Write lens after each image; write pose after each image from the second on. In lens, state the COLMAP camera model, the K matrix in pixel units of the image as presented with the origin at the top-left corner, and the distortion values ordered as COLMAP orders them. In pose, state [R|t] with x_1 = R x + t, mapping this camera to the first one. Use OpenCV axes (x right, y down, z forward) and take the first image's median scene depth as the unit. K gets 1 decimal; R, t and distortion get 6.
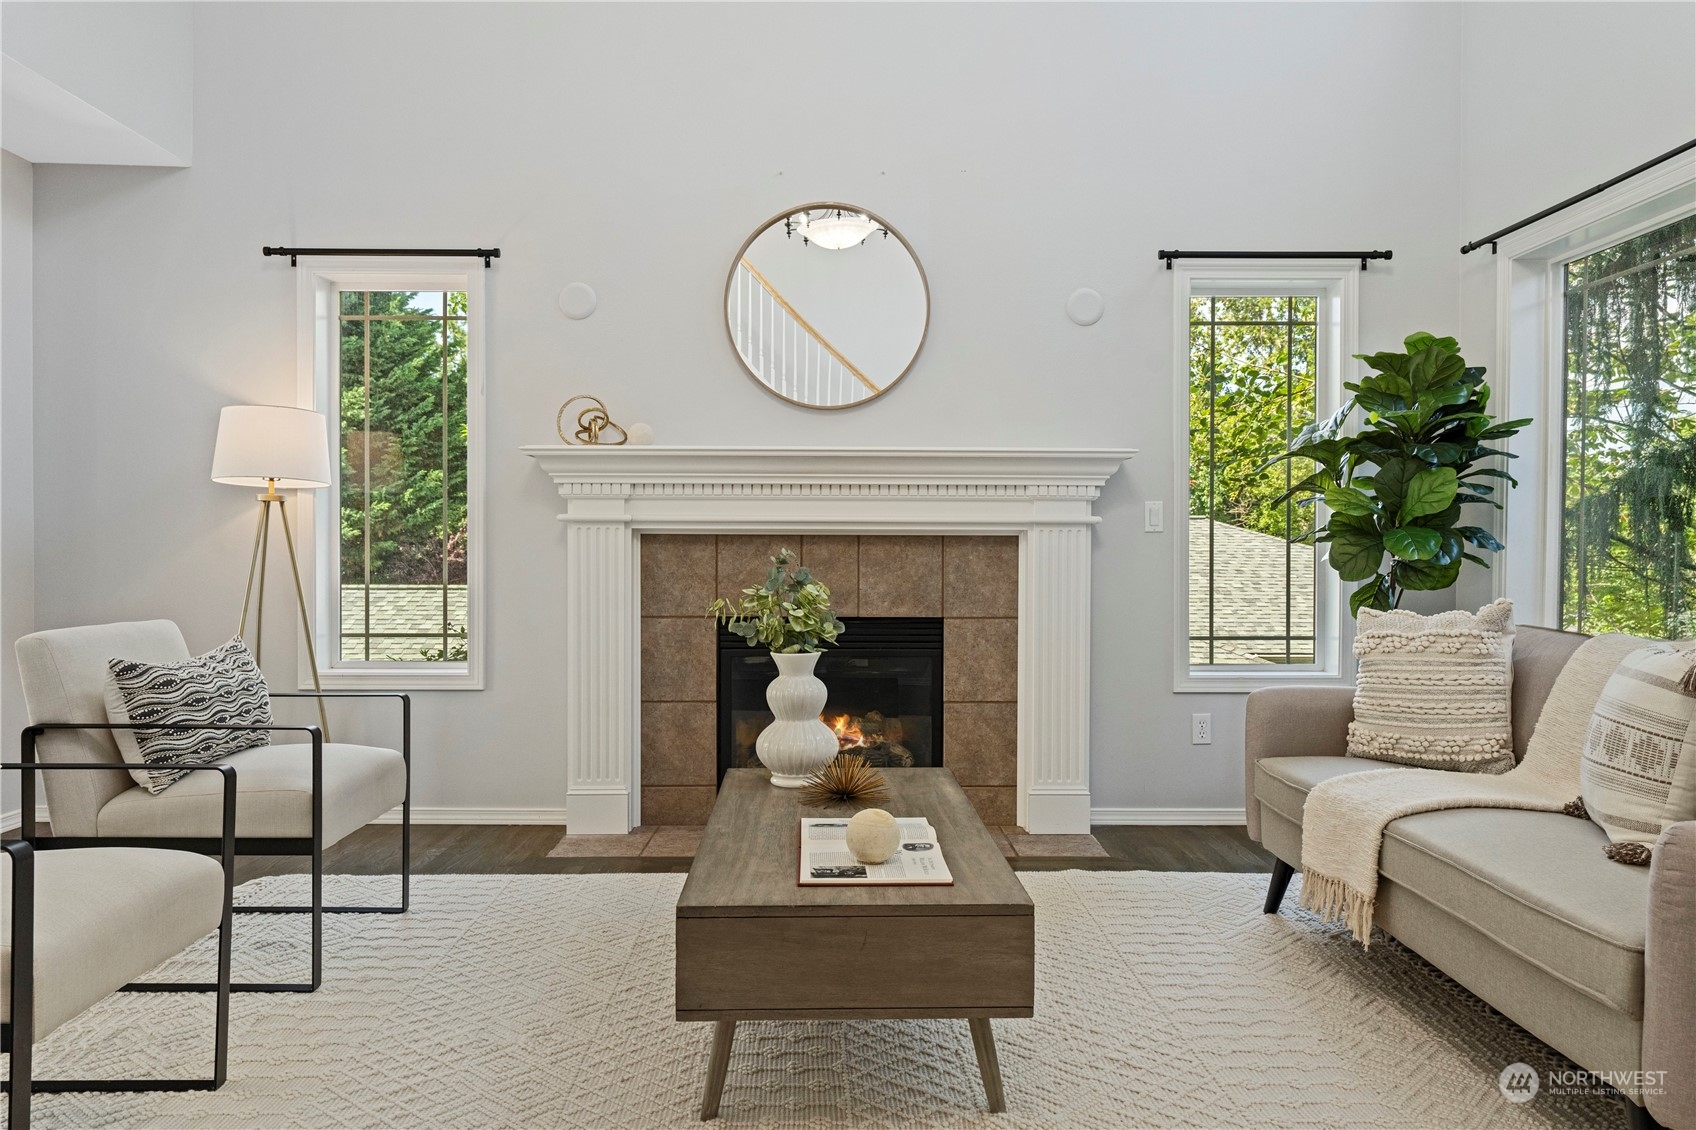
lens RADIAL K [[1184.4, 0, 846.9], [0, 1184.4, 567.2], [0, 0, 1]] dist [-0.005684, 0.004476]
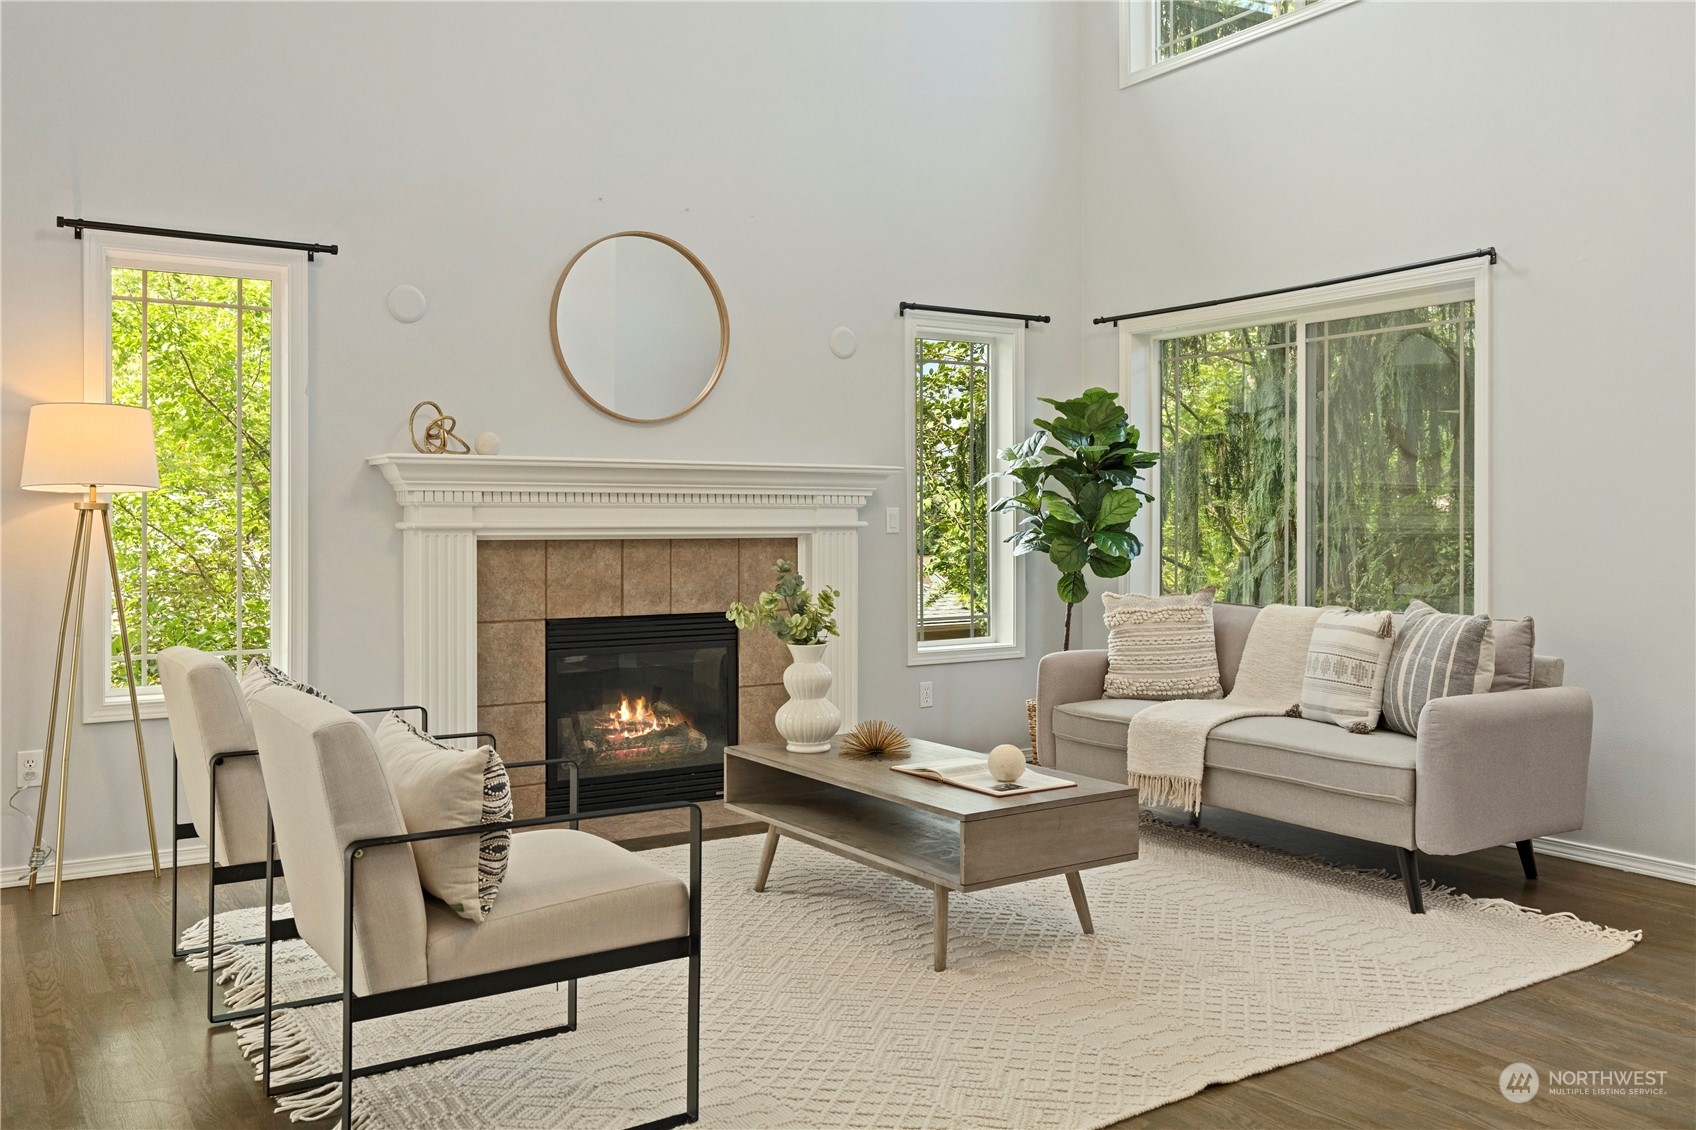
lens RADIAL K [[1399.3, 0, 852.5], [0, 1399.3, 525.7], [0, 0, 1]] dist [0.001249, 0.002851]
pose [[0.843451, -0.006198, 0.537170, -0.548110], [0.012859, 0.999880, -0.008654, -0.026426], [-0.537052, 0.014207, 0.843429, -0.180424]]
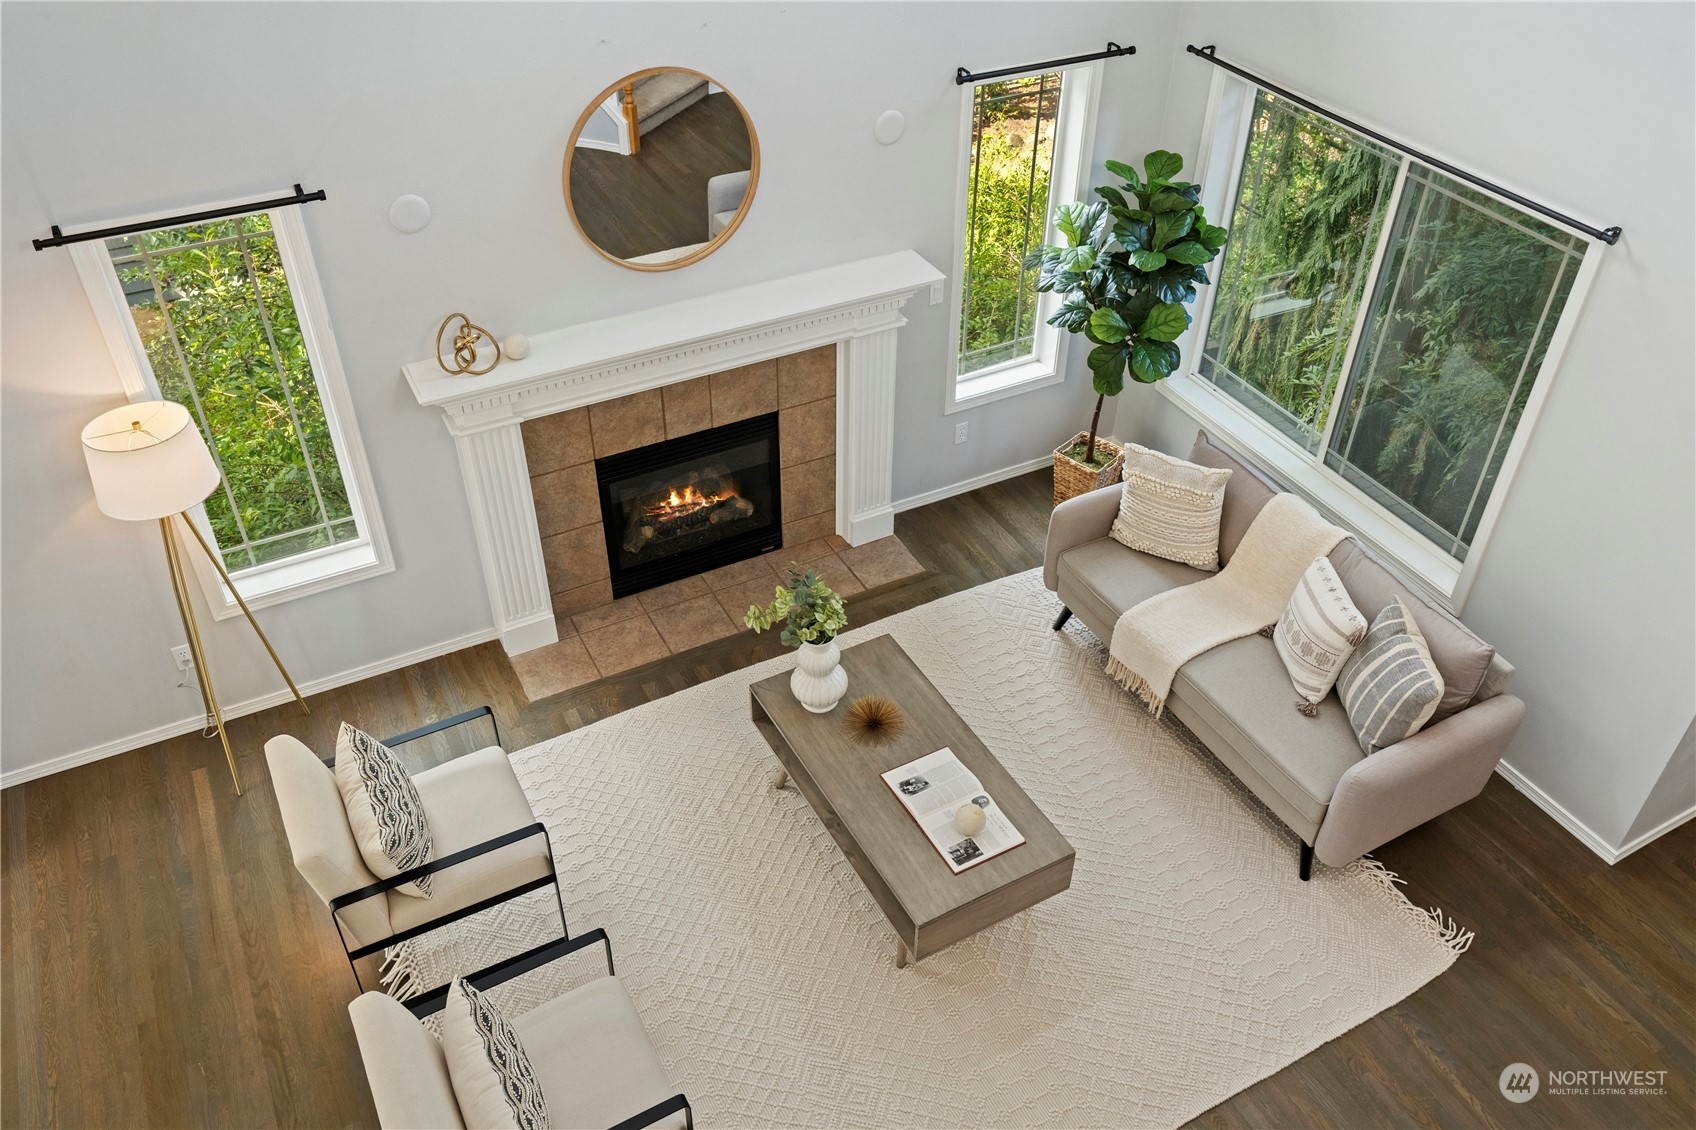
lens RADIAL K [[1362.9, 0, 848.9], [0, 1362.9, 561.7], [0, 0, 1]] dist [0.025872, -0.005930]
pose [[0.886315, -0.286992, 0.363431, -0.397432], [-0.002995, 0.781237, 0.624227, -0.694477], [-0.463074, -0.554350, 0.691562, -0.052297]]
